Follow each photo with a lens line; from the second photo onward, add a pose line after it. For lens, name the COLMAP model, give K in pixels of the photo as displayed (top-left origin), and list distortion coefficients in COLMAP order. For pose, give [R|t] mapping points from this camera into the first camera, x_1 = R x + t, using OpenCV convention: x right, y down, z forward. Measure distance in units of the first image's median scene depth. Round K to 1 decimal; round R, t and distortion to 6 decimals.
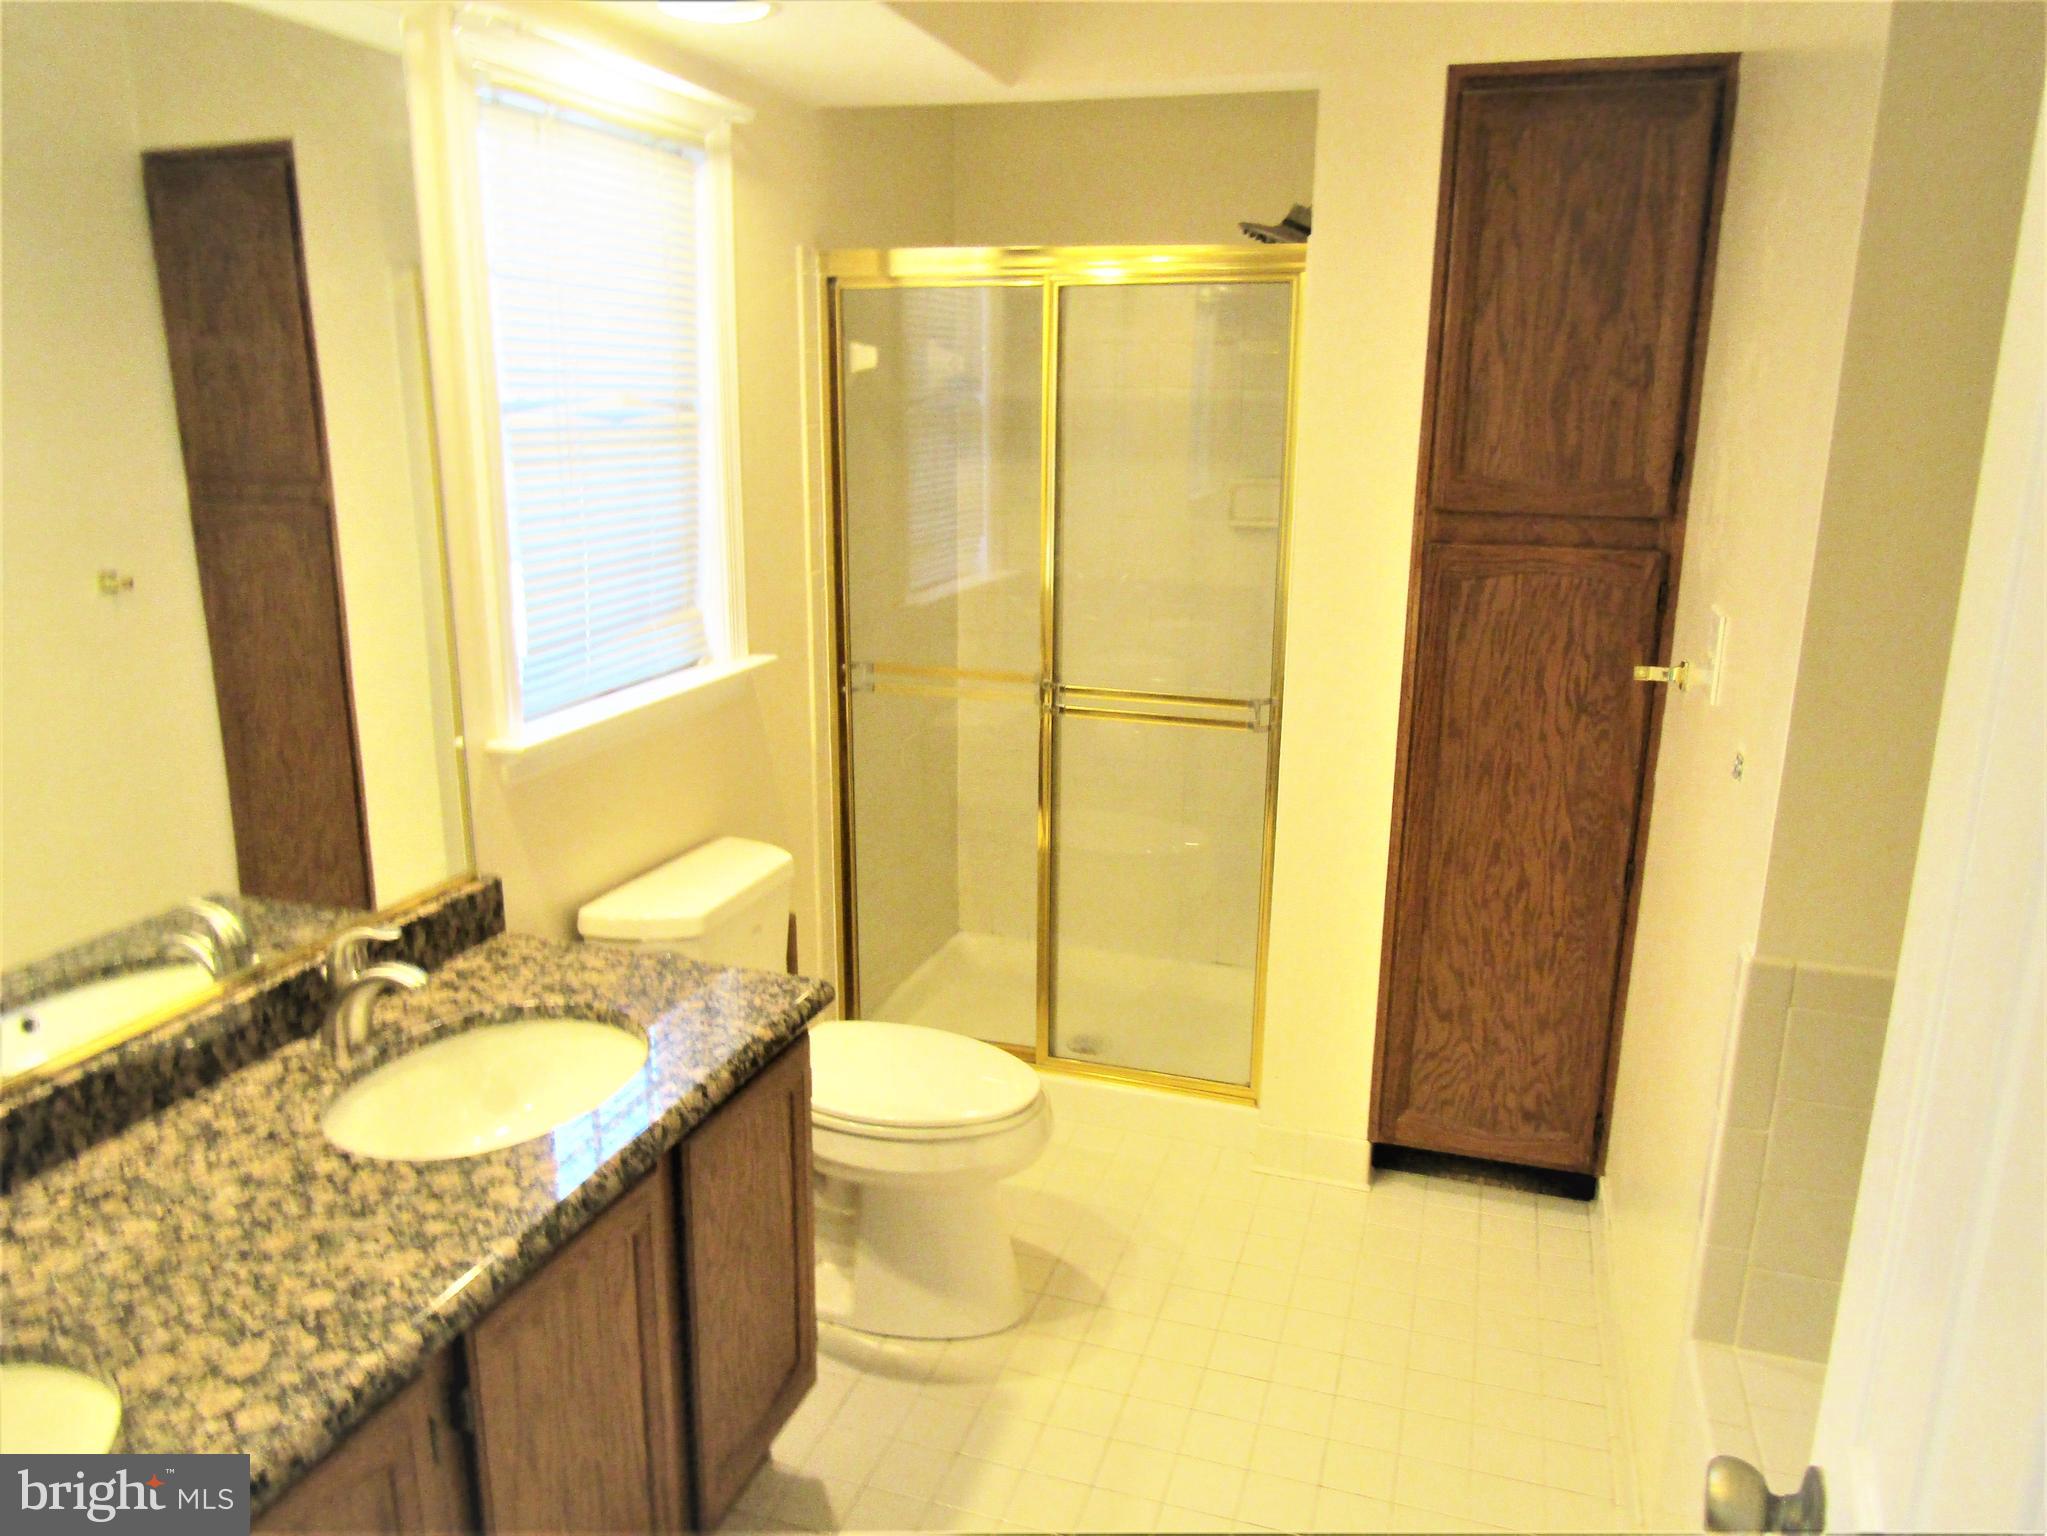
lens RADIAL K [[1447.1, 0, 1023.5], [0, 1447.1, 768.0], [0, 0, 1]] dist [-0.015922, 0.006672]
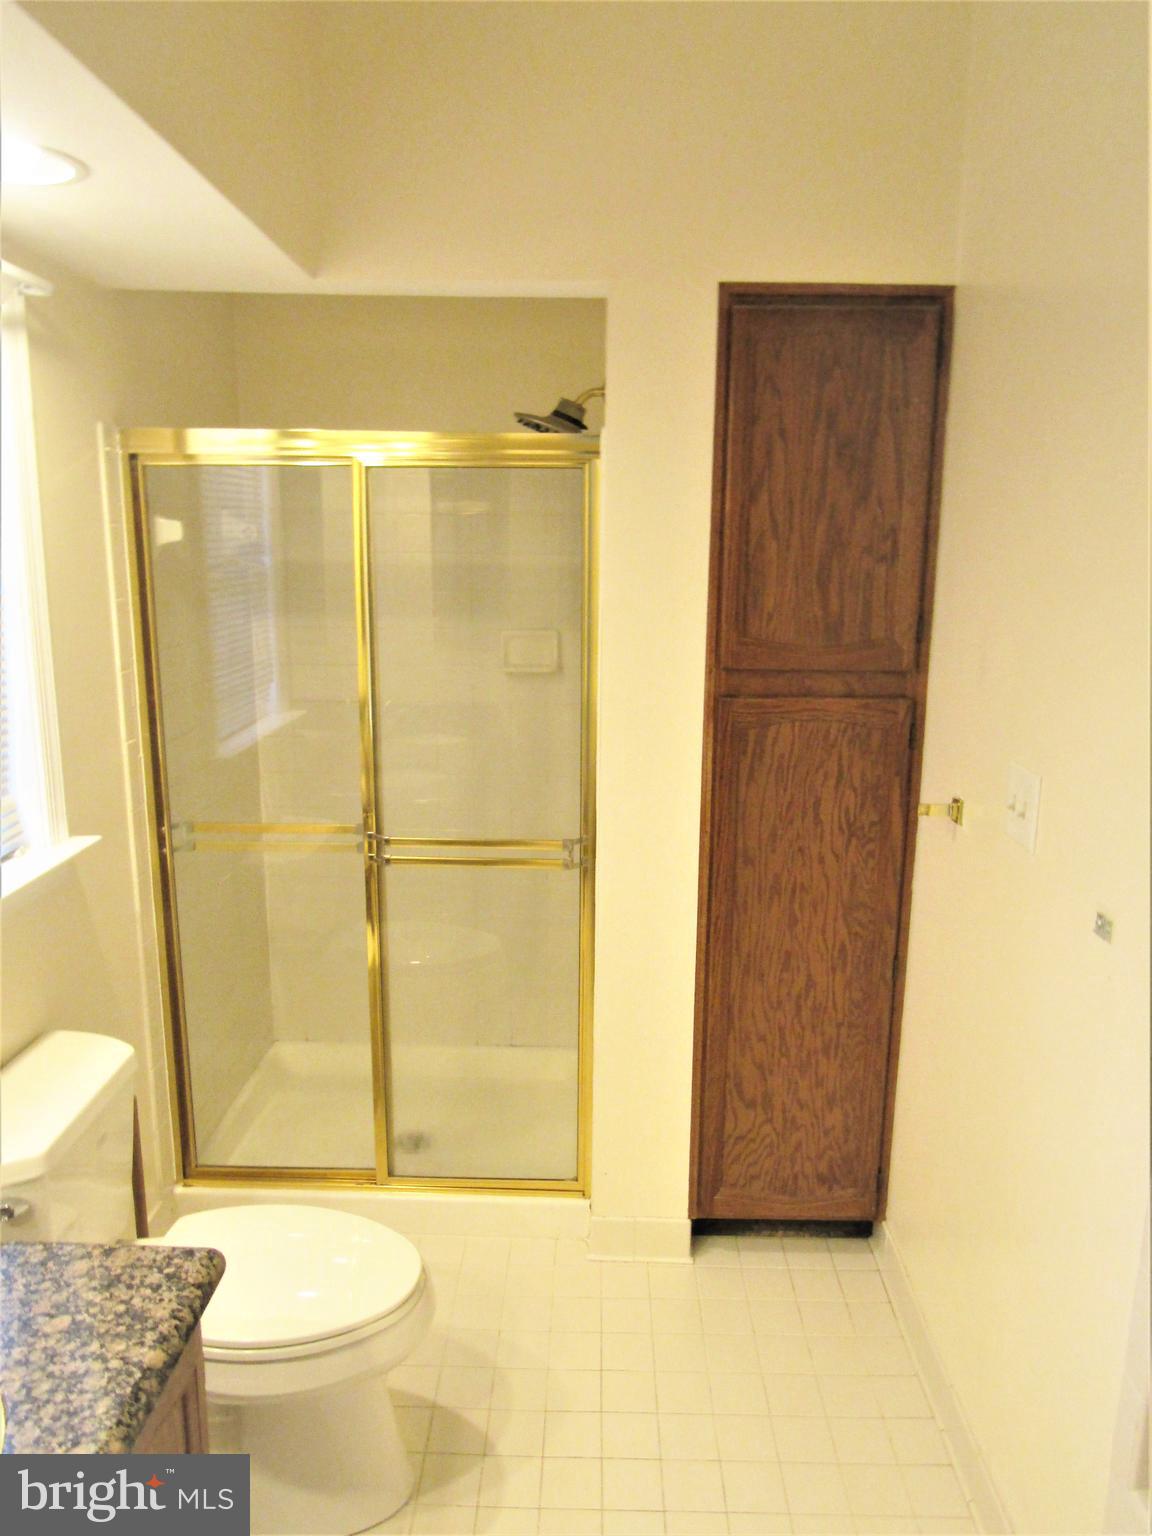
lens RADIAL K [[1085.9, 0, 576.0], [0, 1085.9, 768.0], [0, 0, 1]] dist [-0.015922, 0.006672]
pose [[0.958011, -0.062840, 0.279762, -0.066915], [0.074181, 0.996790, -0.030123, -0.081705], [-0.276971, 0.049611, 0.959597, 0.212710]]
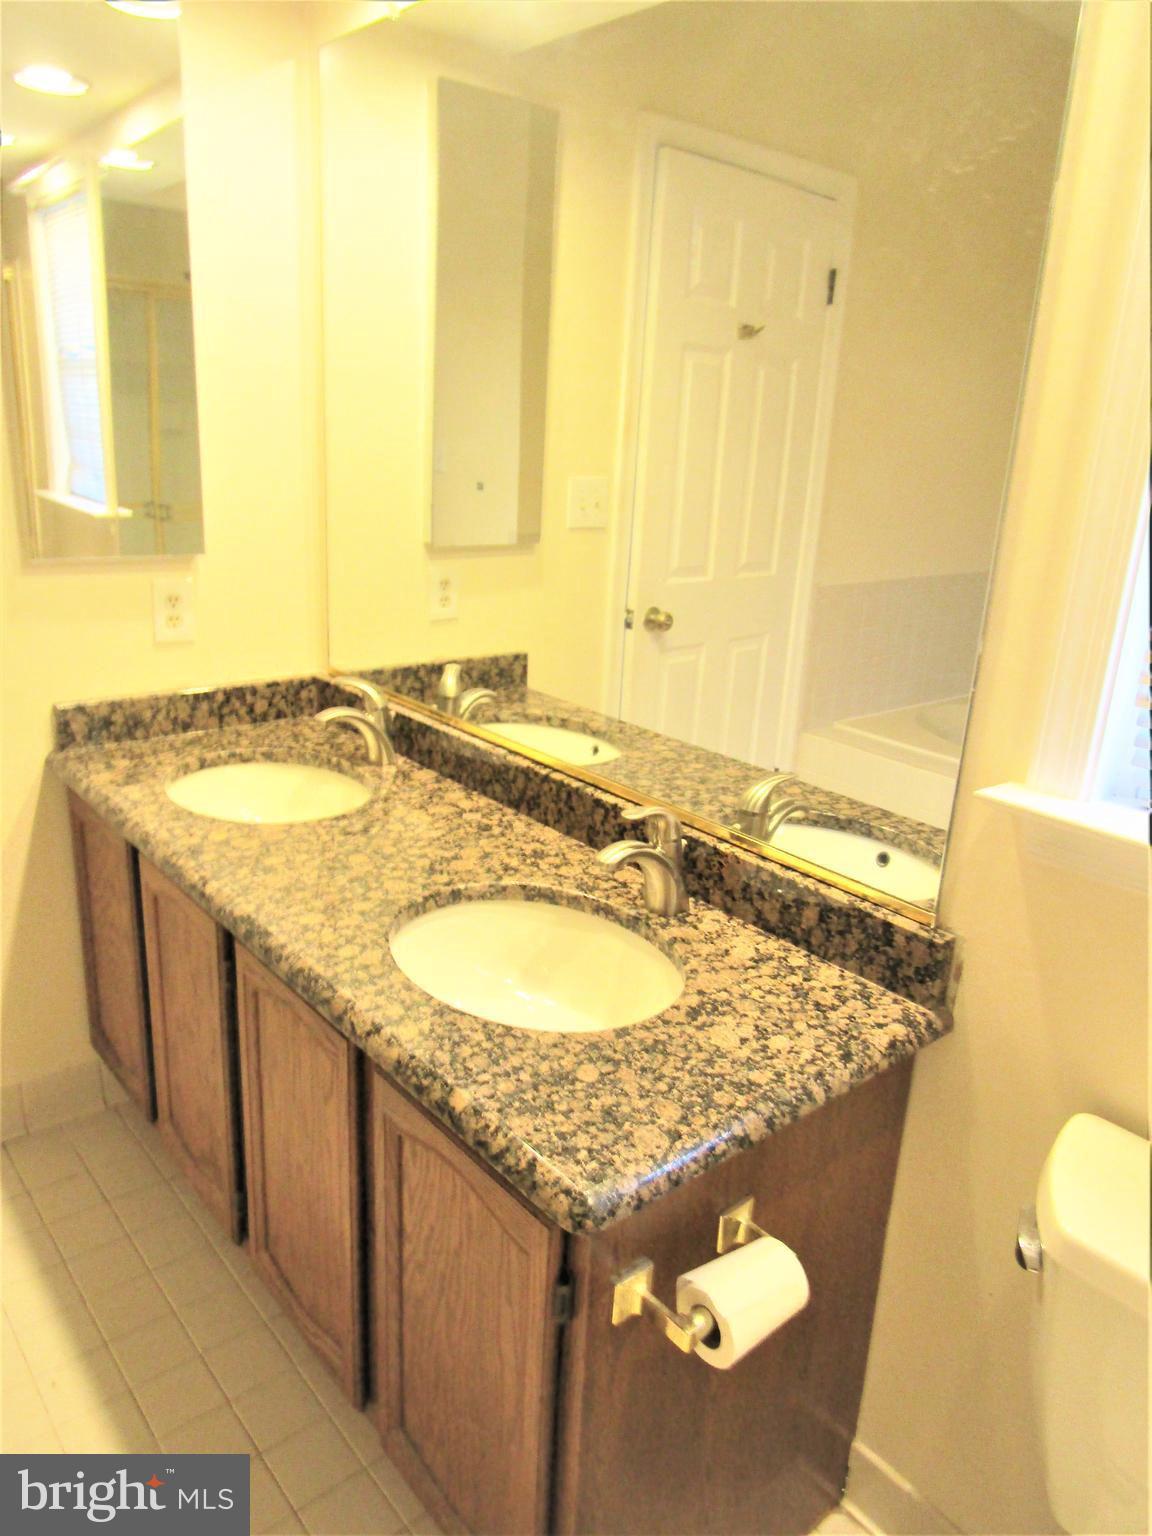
lens RADIAL K [[1085.9, 0, 576.0], [0, 1085.9, 768.0], [0, 0, 1]] dist [-0.015922, 0.006672]
pose [[-0.521696, 0.226935, -0.822395, 0.149595], [-0.266556, 0.872354, 0.409814, -0.149217], [0.810421, 0.433012, -0.394612, 0.812456]]
